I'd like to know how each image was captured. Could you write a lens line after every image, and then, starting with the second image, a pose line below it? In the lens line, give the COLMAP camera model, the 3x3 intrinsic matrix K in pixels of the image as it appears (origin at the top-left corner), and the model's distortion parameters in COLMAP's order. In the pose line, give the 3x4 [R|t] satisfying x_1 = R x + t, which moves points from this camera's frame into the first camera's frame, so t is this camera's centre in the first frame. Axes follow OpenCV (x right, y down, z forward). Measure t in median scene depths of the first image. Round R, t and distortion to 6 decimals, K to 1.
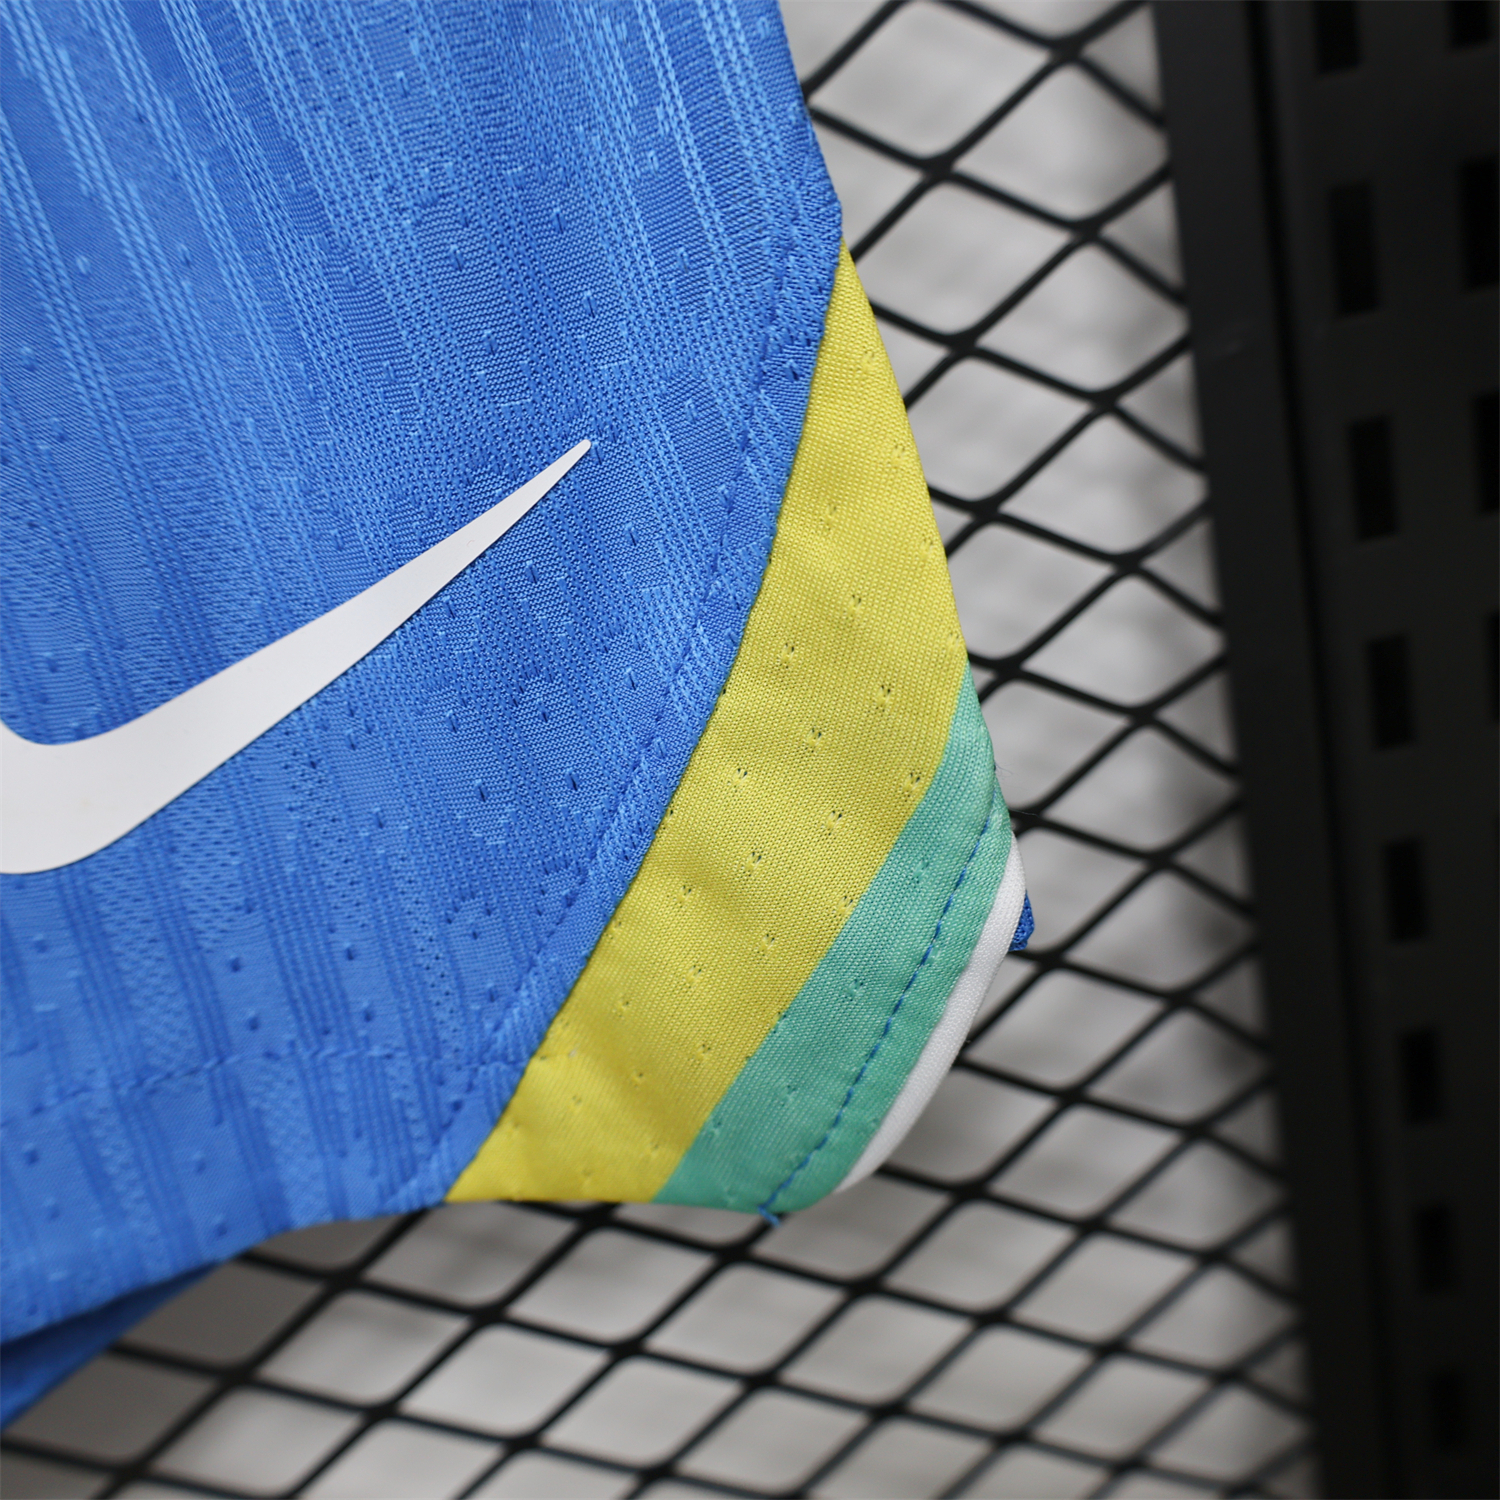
lens RADIAL K [[1591.1, 0, 750.0], [0, 1591.1, 750.0], [0, 0, 1]] dist [-0.000020, 0.031449]
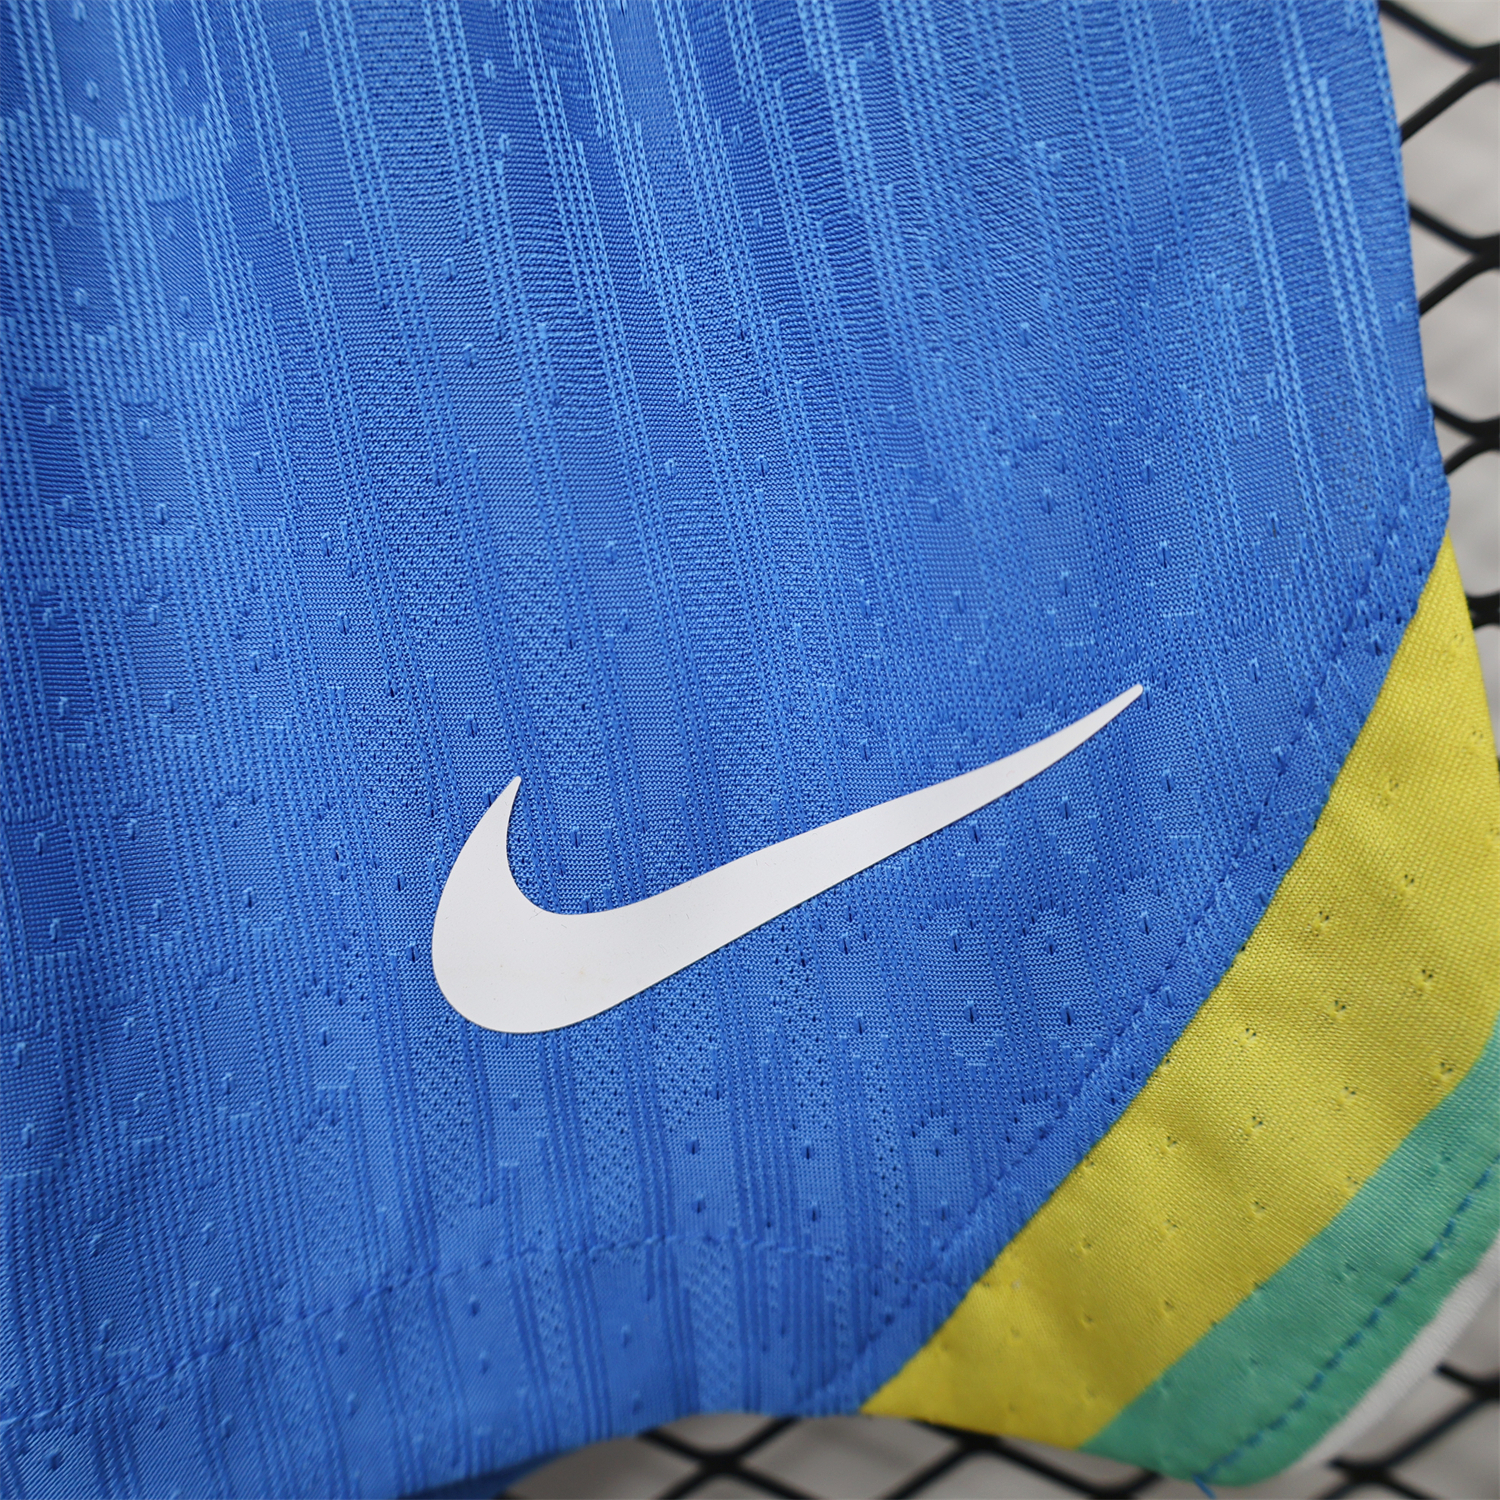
lens RADIAL K [[1591.1, 0, 750.0], [0, 1591.1, 750.0], [0, 0, 1]] dist [-0.000020, 0.031449]
pose [[0.987738, 0.114338, -0.106300, -0.224587], [-0.120604, 0.991204, -0.054494, -0.067740], [0.099134, 0.066646, 0.992840, -0.013037]]
